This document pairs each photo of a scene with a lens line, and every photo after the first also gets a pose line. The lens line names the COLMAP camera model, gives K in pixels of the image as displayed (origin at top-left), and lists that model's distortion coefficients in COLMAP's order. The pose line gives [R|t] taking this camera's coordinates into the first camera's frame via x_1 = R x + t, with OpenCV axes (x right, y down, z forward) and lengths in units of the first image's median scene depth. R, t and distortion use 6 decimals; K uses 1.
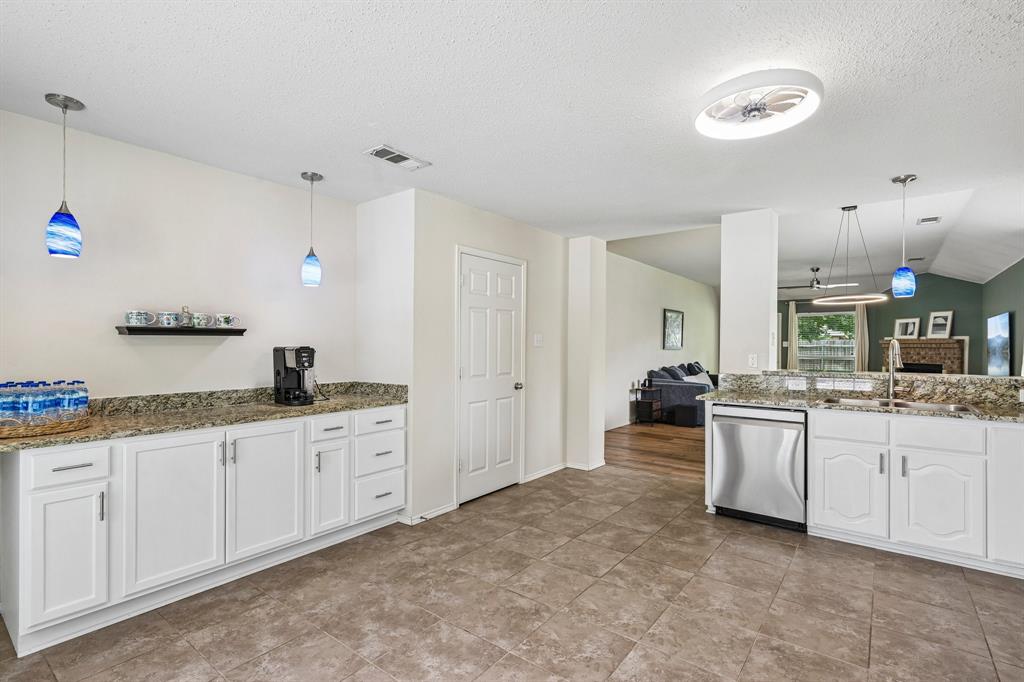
lens RADIAL K [[483.2, 0, 512.0], [0, 483.2, 341.0], [0, 0, 1]] dist [0.000249, 0.000004]
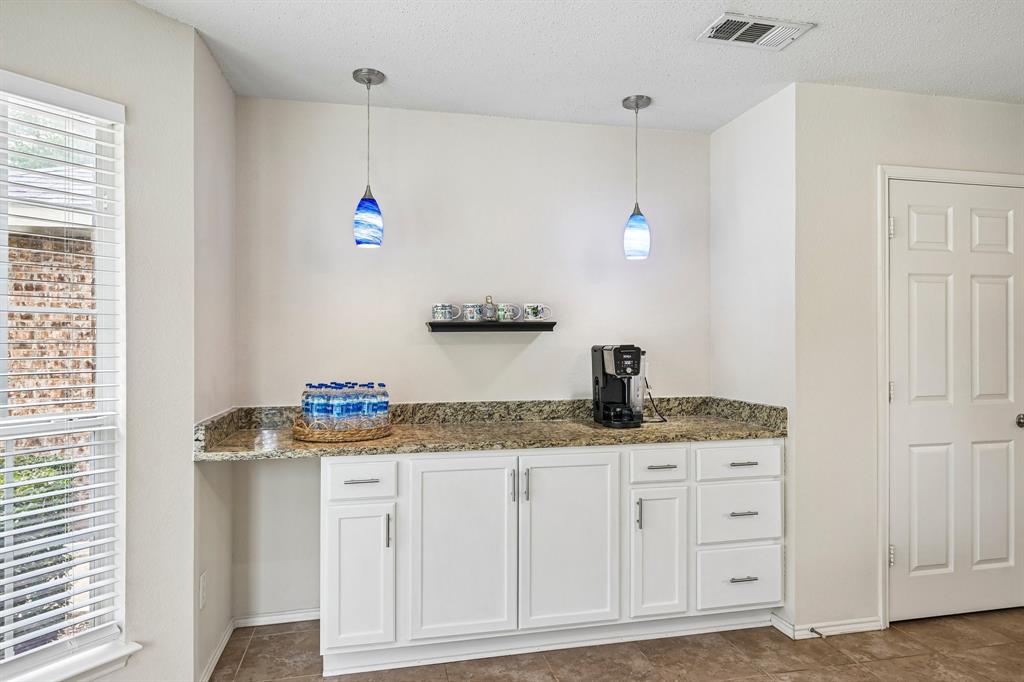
lens RADIAL K [[629.7, 0, 512.5], [0, 629.7, 343.0], [0, 0, 1]] dist [-0.003924, 0.015862]
pose [[0.772804, -0.002151, -0.634641, 0.026205], [0.008366, 0.999942, 0.006799, 0.000869], [0.634590, -0.010564, 0.772777, 0.190247]]
